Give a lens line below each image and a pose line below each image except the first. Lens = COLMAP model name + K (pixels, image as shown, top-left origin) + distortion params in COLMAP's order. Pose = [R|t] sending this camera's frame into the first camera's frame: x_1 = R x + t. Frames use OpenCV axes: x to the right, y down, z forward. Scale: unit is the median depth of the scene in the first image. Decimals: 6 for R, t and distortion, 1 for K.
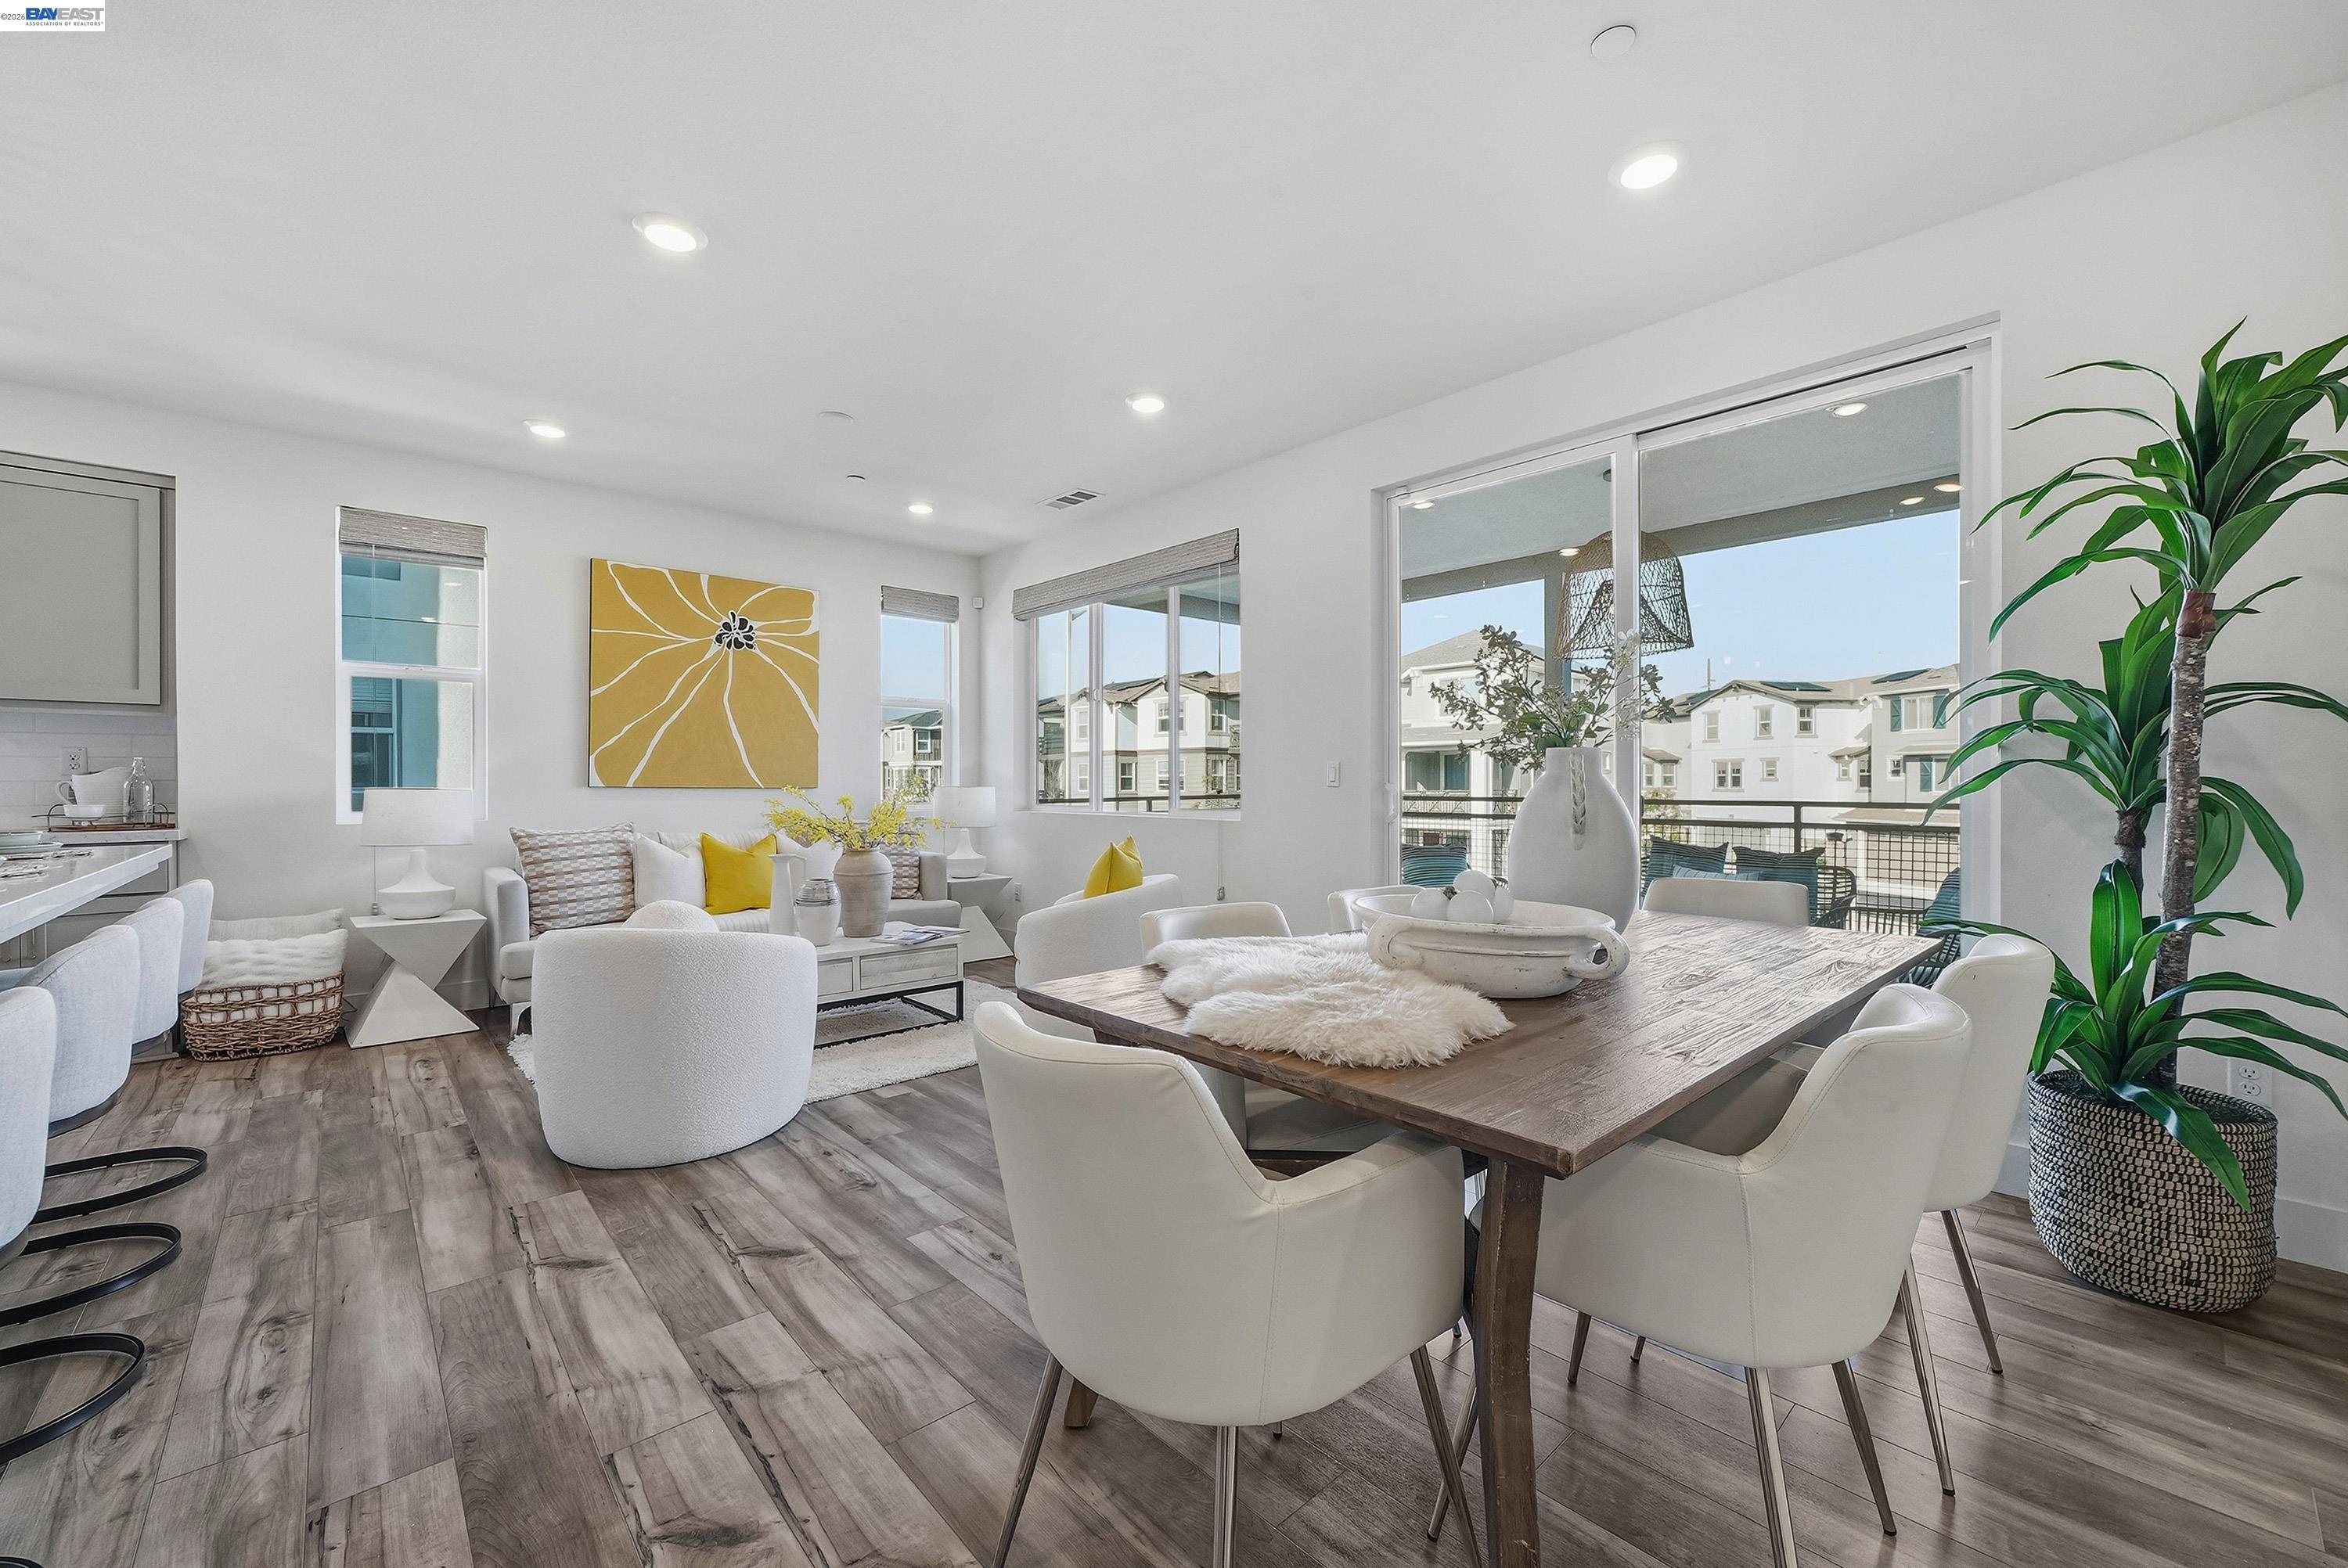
lens RADIAL K [[945.7, 0, 1180.4], [0, 945.7, 784.8], [0, 0, 1]] dist [-0.013073, 0.003888]
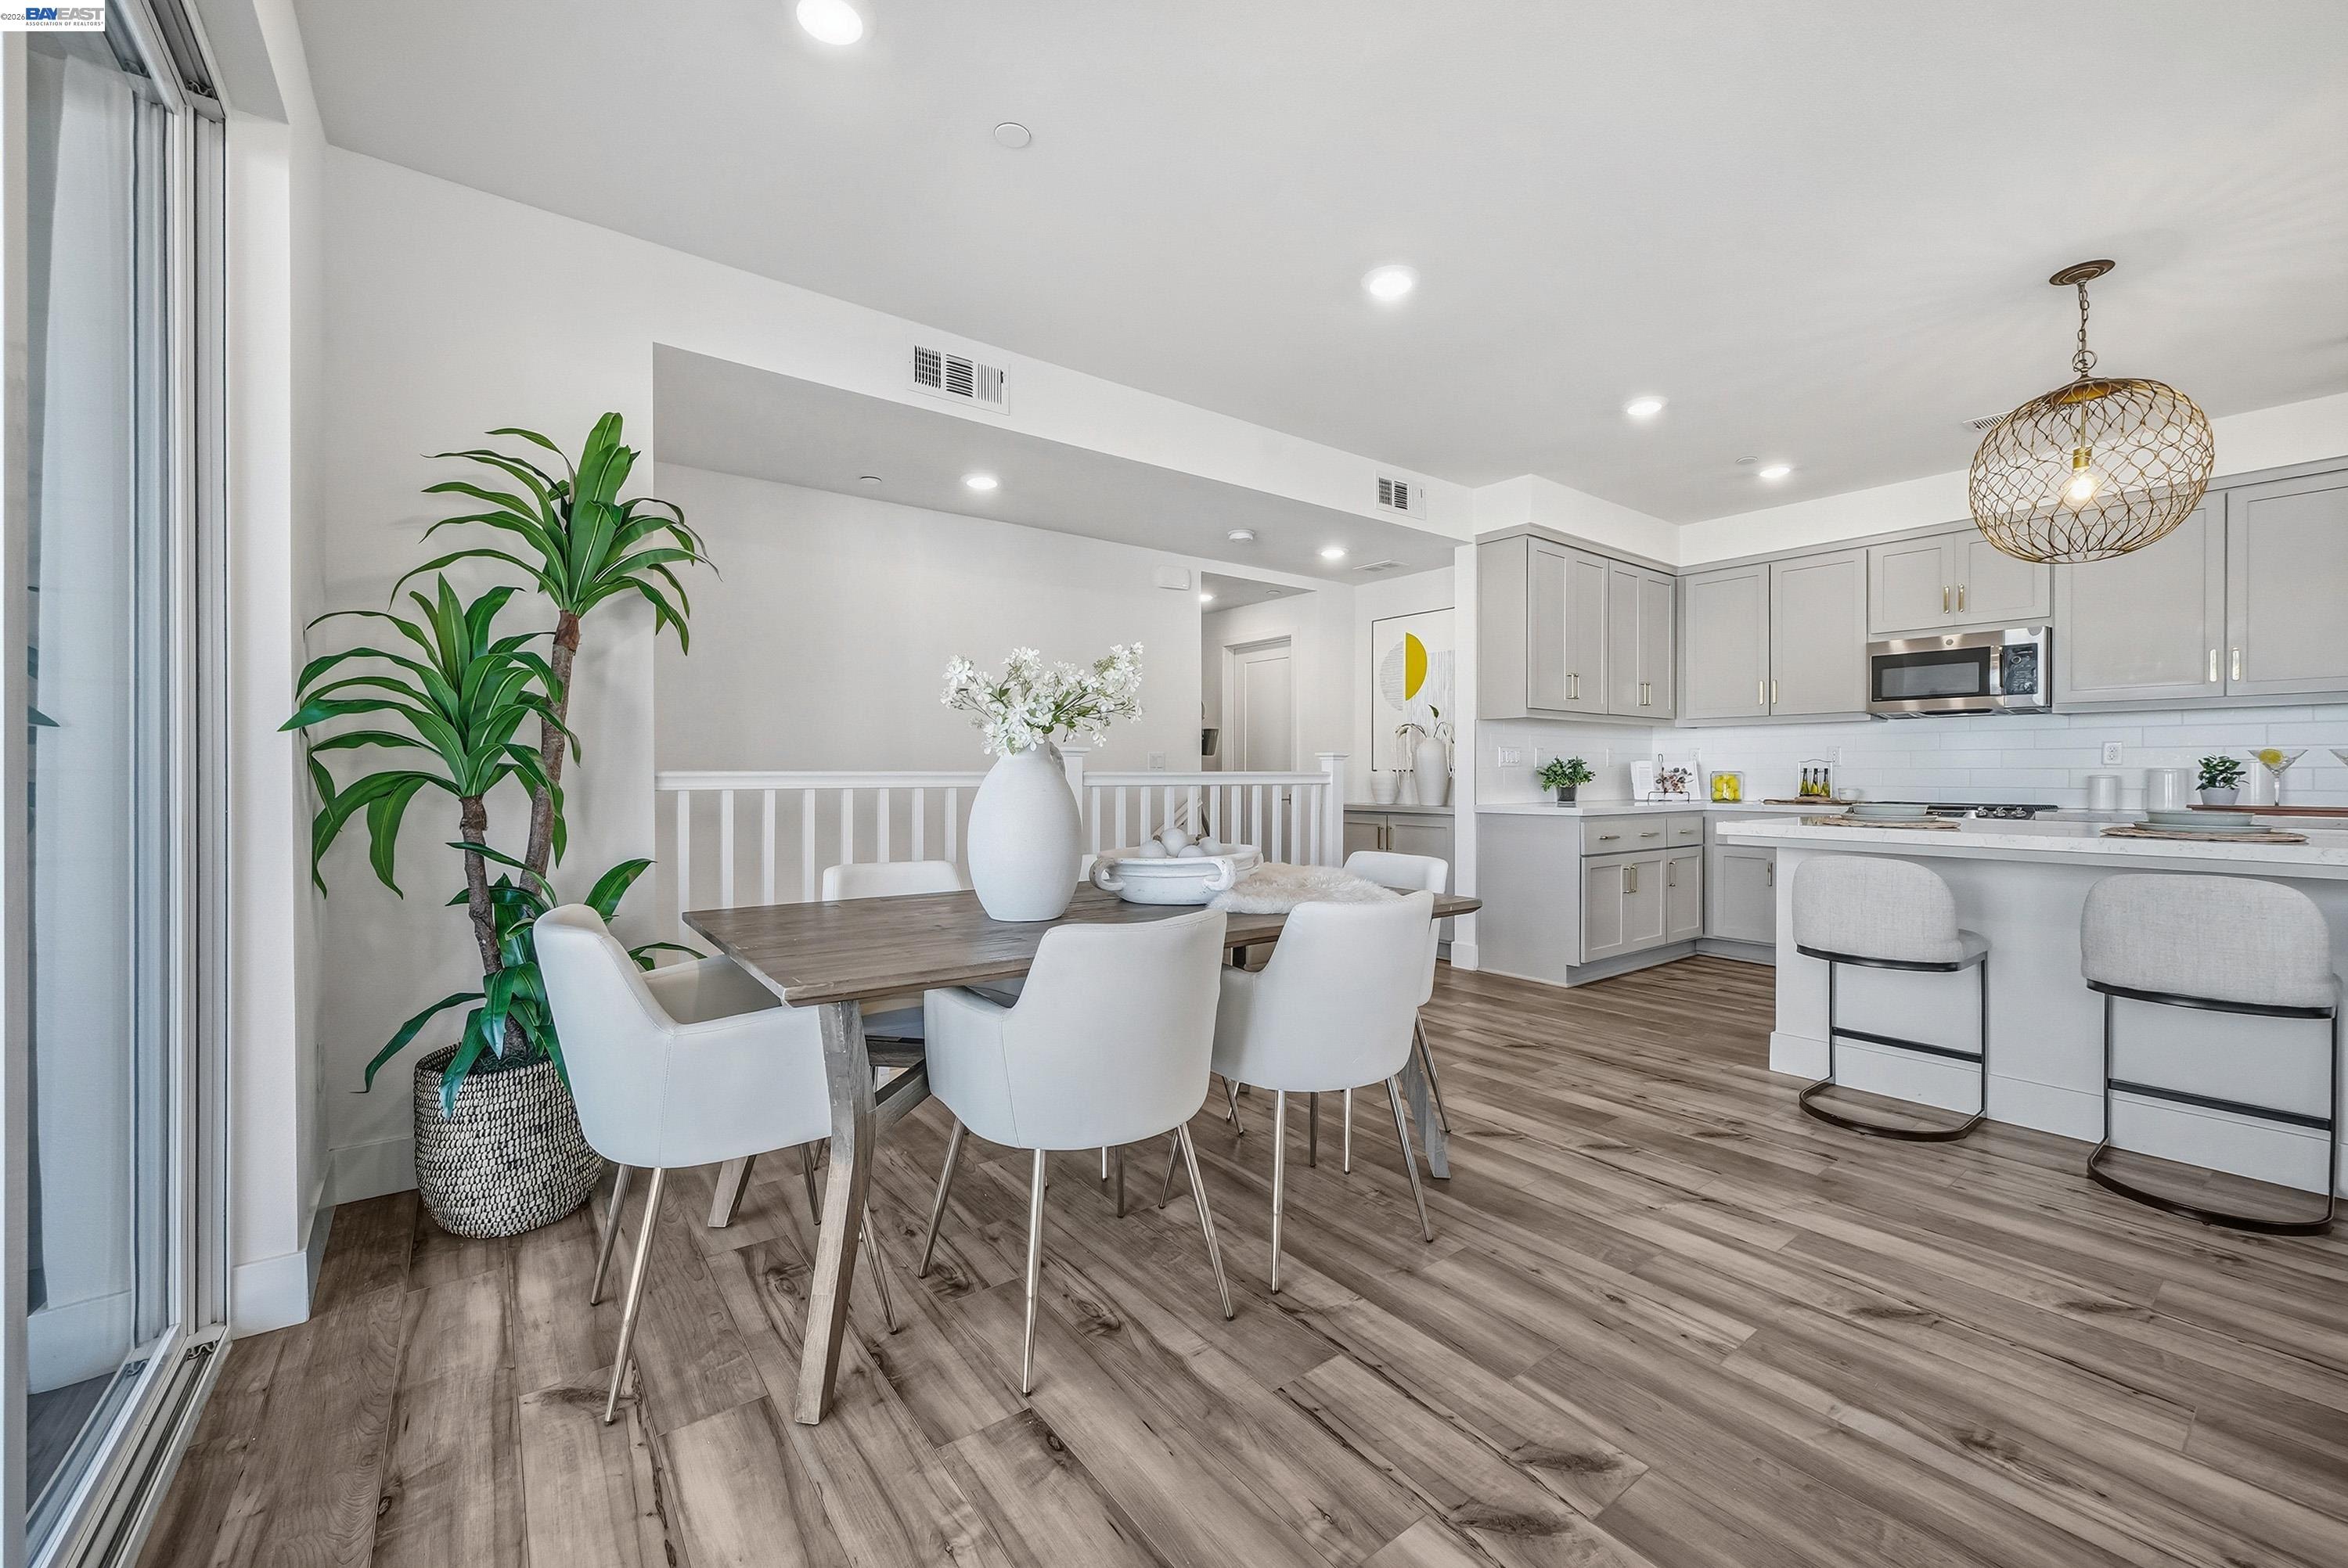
lens RADIAL K [[945.7, 0, 1169.9], [0, 945.7, 777.3], [0, 0, 1]] dist [-0.013073, 0.003888]
pose [[-0.994874, 0.001138, 0.101116, 0.111661], [0.002149, 0.999949, 0.009886, -0.001365], [-0.101099, 0.010053, -0.994826, 1.615539]]
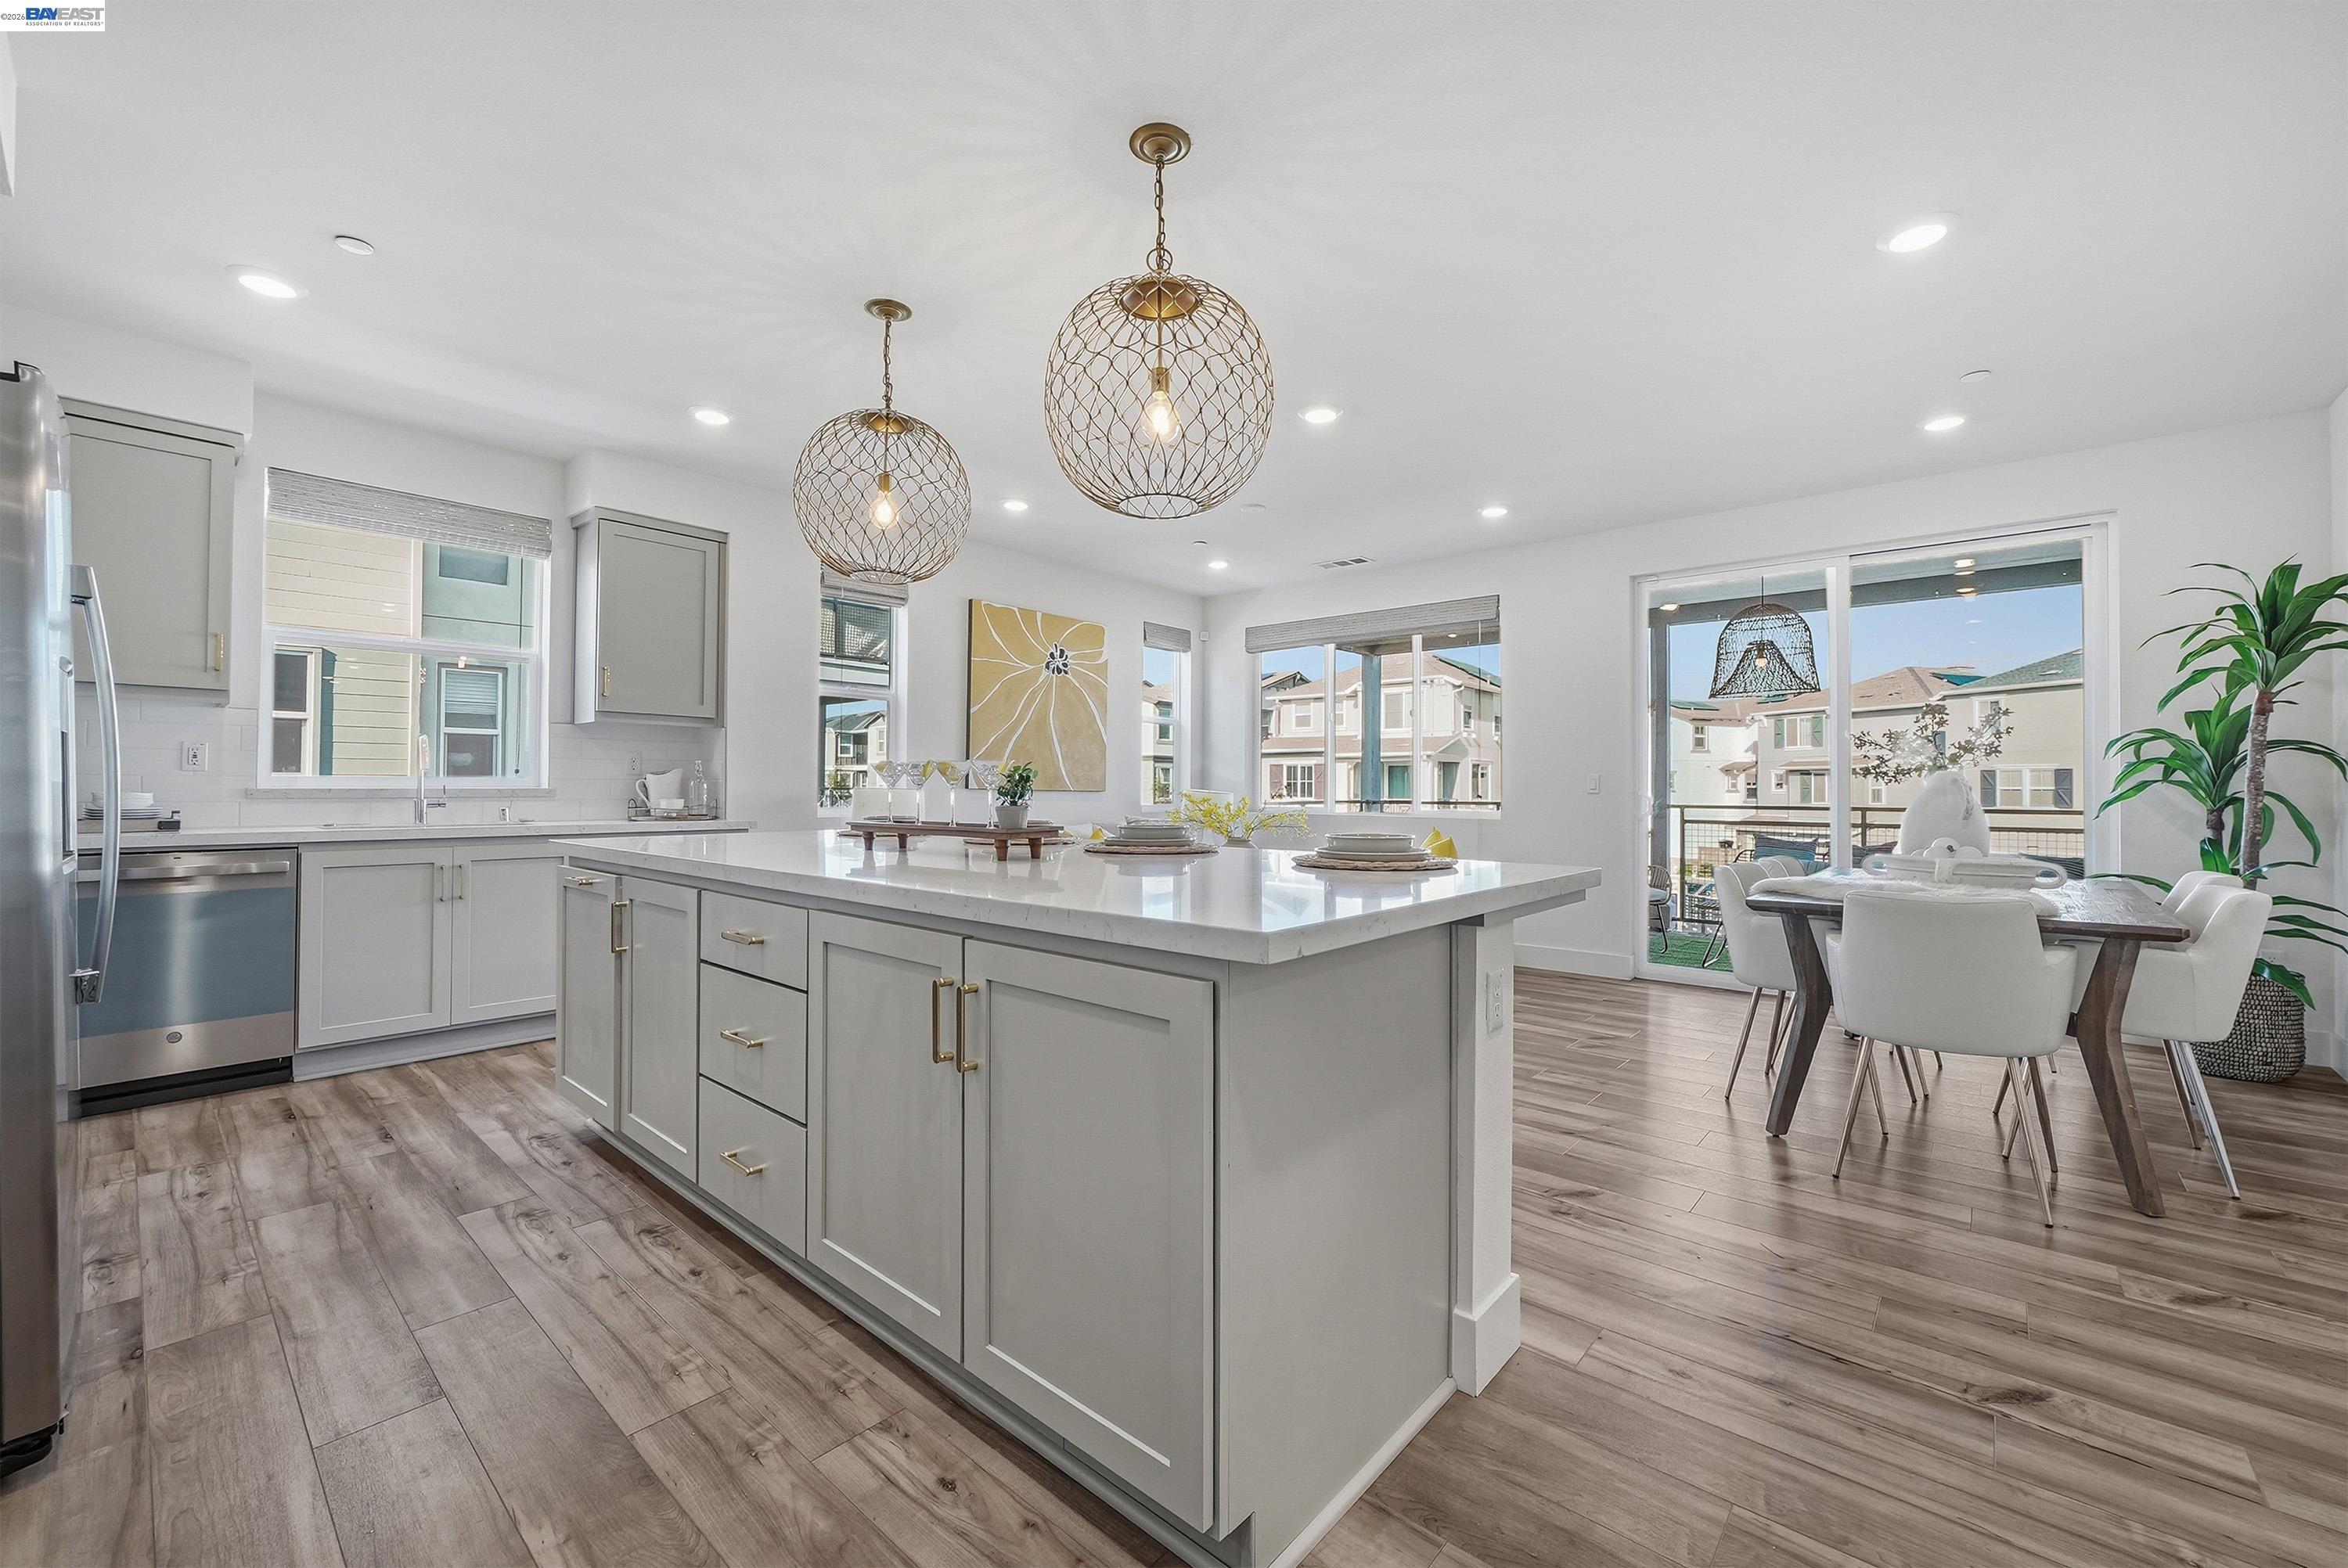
lens RADIAL K [[945.7, 0, 1181.5], [0, 945.7, 784.5], [0, 0, 1]] dist [-0.013073, 0.003888]
pose [[0.993361, 0.008972, 0.114686, -0.923111], [-0.008157, 0.999938, -0.007570, 0.008370], [-0.114747, 0.006585, 0.993373, -0.437111]]
